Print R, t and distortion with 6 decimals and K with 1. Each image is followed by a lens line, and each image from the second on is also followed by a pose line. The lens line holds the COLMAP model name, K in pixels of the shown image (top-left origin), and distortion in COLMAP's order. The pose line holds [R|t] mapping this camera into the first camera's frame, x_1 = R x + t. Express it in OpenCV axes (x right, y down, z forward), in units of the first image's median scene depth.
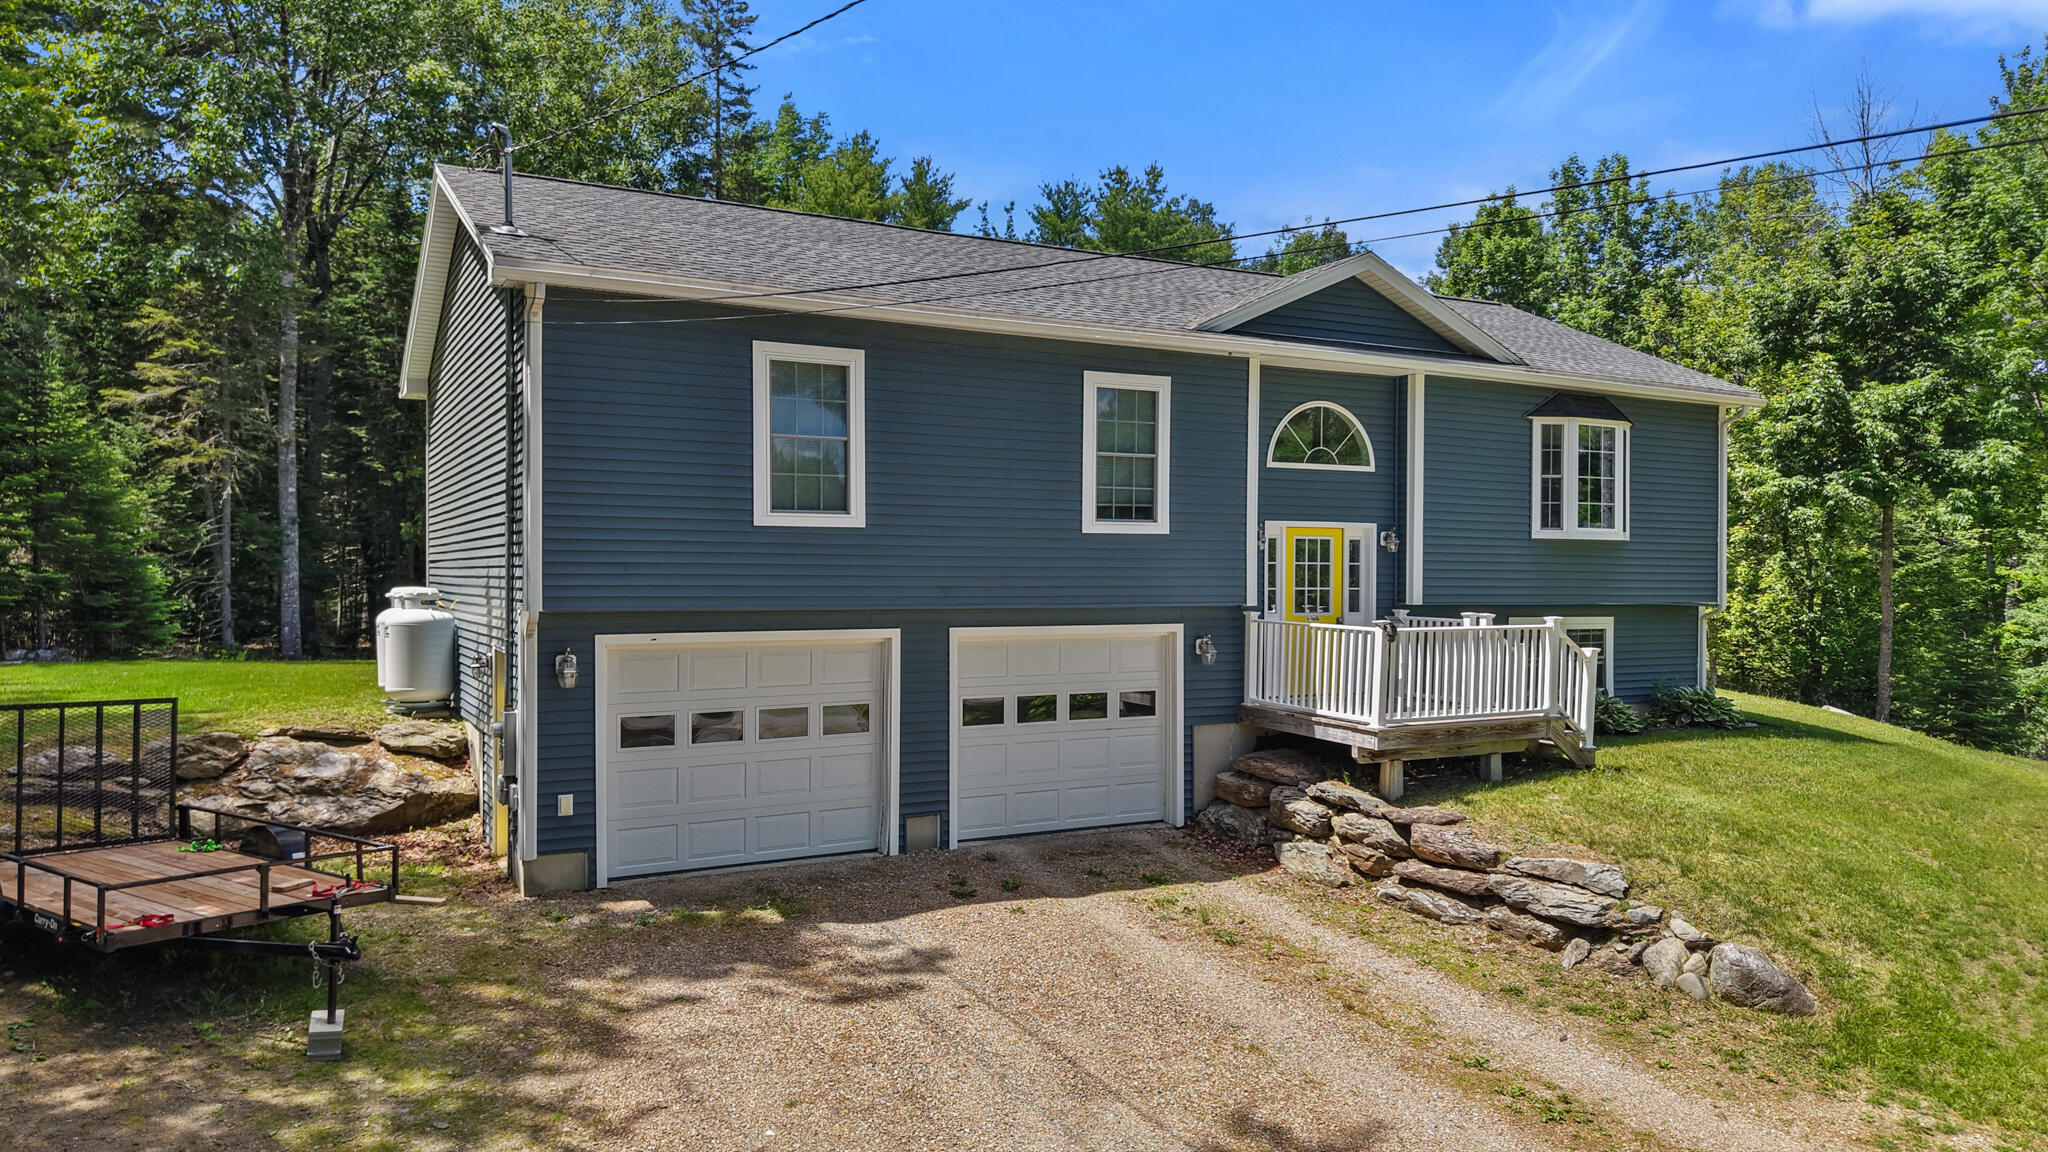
lens RADIAL K [[1369.9, 0, 1026.9], [0, 1369.9, 562.7], [0, 0, 1]] dist [0.020064, -0.002411]
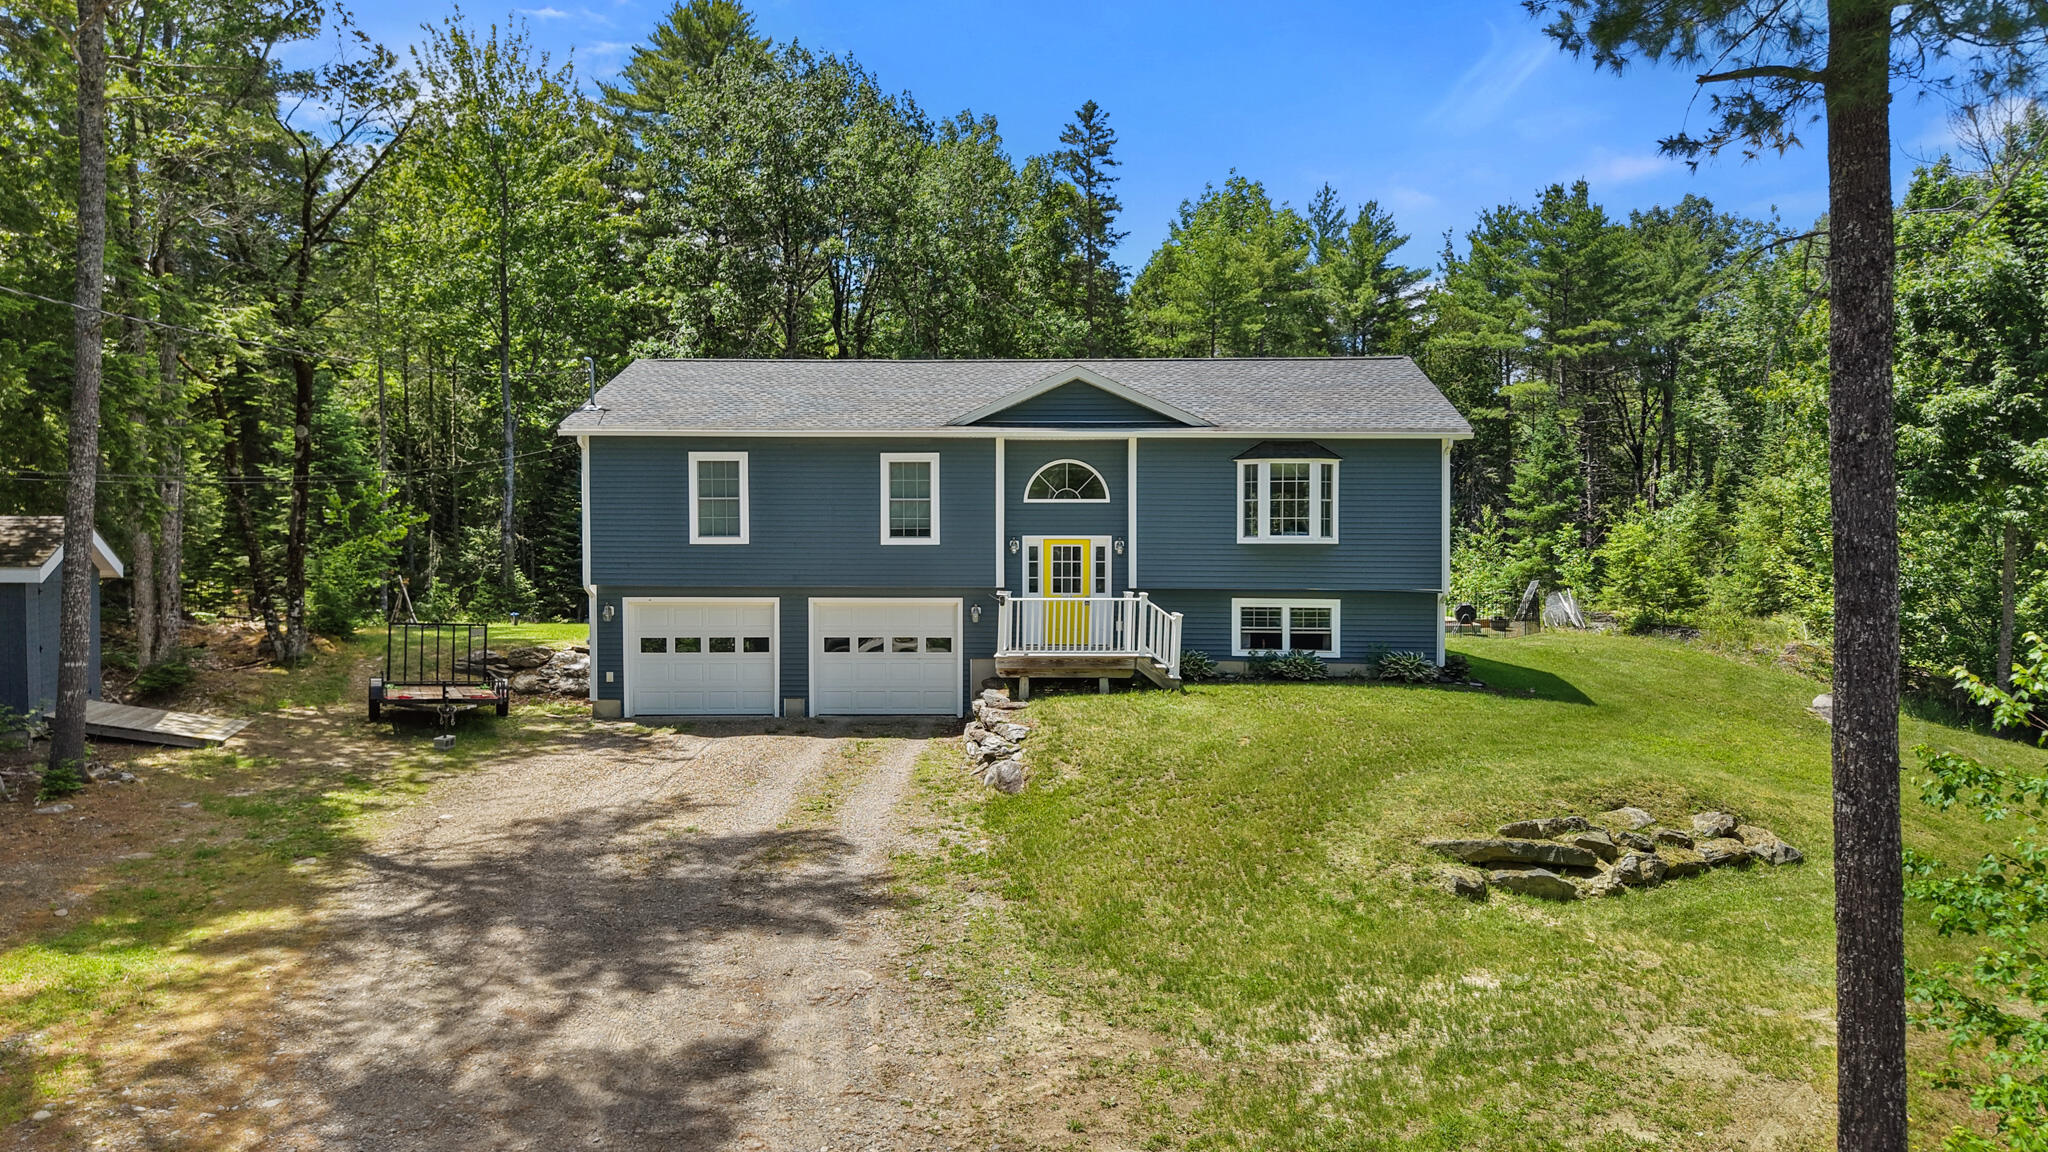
lens RADIAL K [[1369.9, 0, 1016.5], [0, 1369.9, 585.9], [0, 0, 1]] dist [0.020064, -0.002411]
pose [[0.872275, -0.000993, -0.489015, 1.000806], [0.003926, 0.999980, 0.004973, 0.021962], [0.489000, -0.006258, 0.872261, -0.435301]]
